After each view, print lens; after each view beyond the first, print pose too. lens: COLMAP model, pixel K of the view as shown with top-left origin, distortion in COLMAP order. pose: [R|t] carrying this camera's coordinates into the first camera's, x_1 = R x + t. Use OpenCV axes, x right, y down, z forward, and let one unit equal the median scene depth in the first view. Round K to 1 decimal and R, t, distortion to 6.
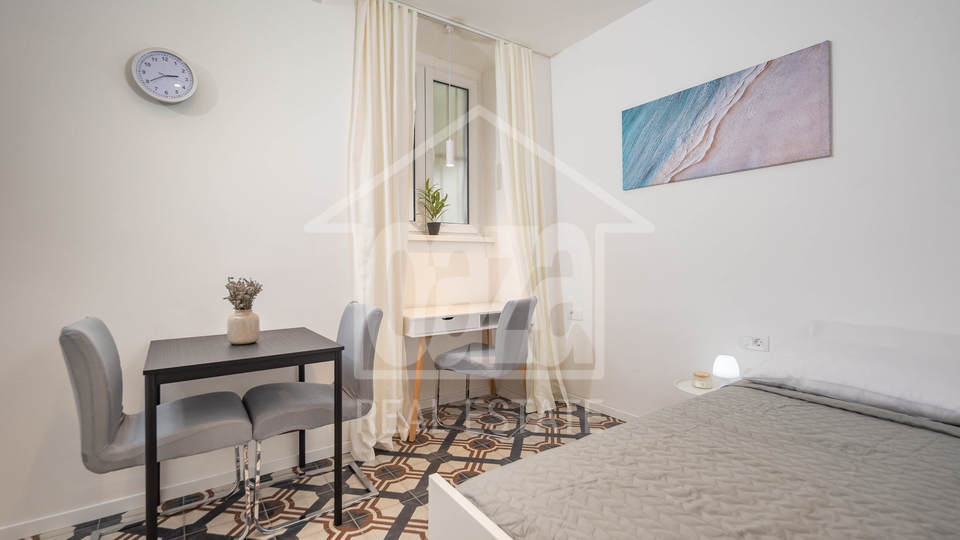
lens RADIAL K [[430.4, 0, 477.1], [0, 430.4, 261.3], [0, 0, 1]] dist [0.006801, -0.002909]
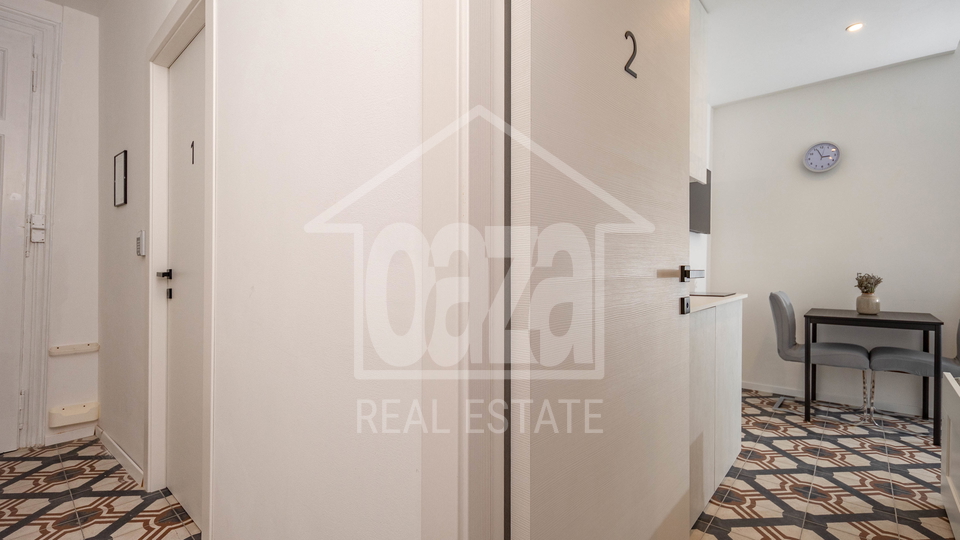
lens RADIAL K [[430.4, 0, 475.4], [0, 430.4, 270.2], [0, 0, 1]] dist [0.006801, -0.002909]
pose [[0.233008, 0.022565, -0.972213, 0.590728], [0.004689, 0.999693, 0.024326, -0.017628], [0.972463, -0.010227, 0.232831, -0.692707]]
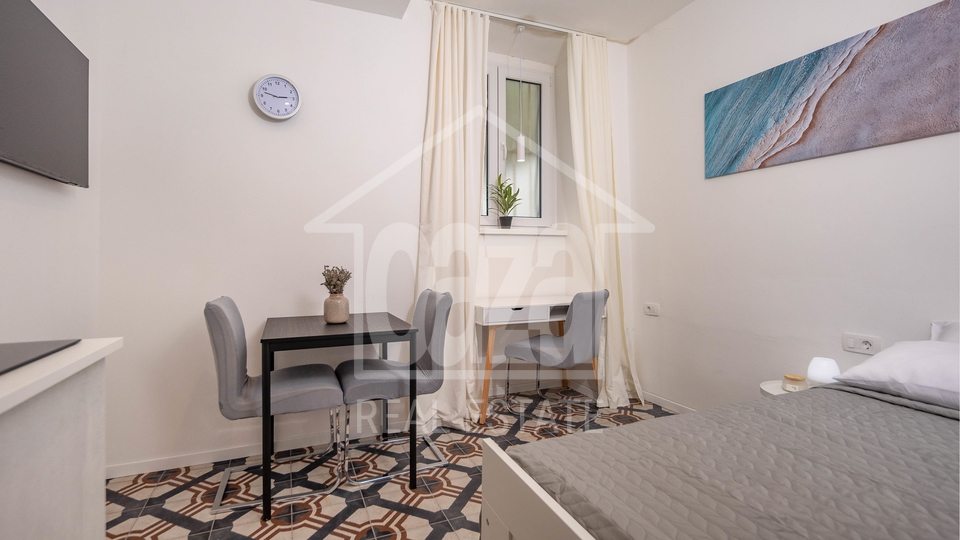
lens RADIAL K [[430.4, 0, 461.2], [0, 430.4, 258.5], [0, 0, 1]] dist [0.006801, -0.002909]
pose [[0.974902, 0.003964, -0.222597, 0.037770], [-0.003192, 0.999988, 0.003826, 0.010615], [0.222610, -0.003019, 0.974903, -0.048237]]
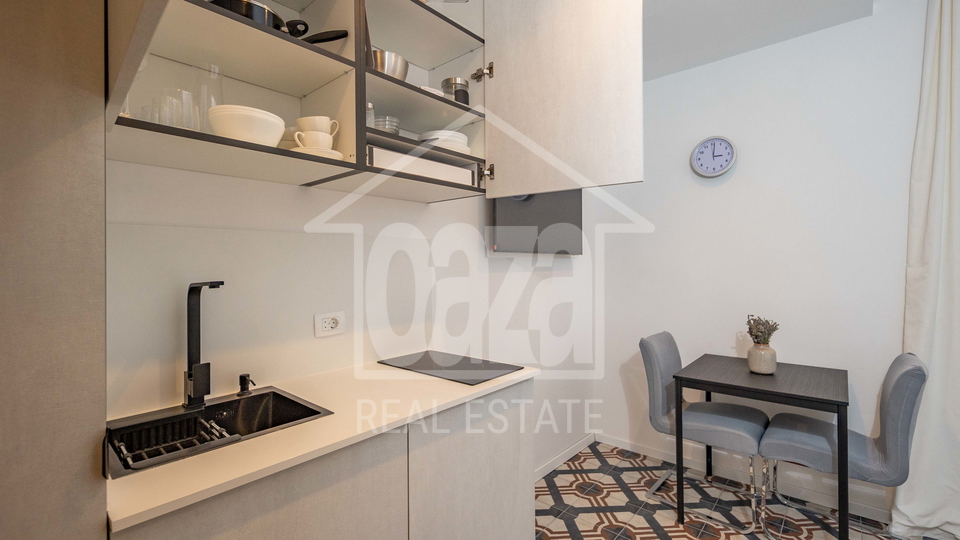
lens RADIAL K [[430.4, 0, 473.9], [0, 430.4, 264.3], [0, 0, 1]] dist [0.006801, -0.002909]
pose [[0.233003, 0.008138, -0.972442, 0.355149], [0.008121, 0.999914, 0.010314, -0.104297], [0.972442, -0.010300, 0.232917, -0.027108]]
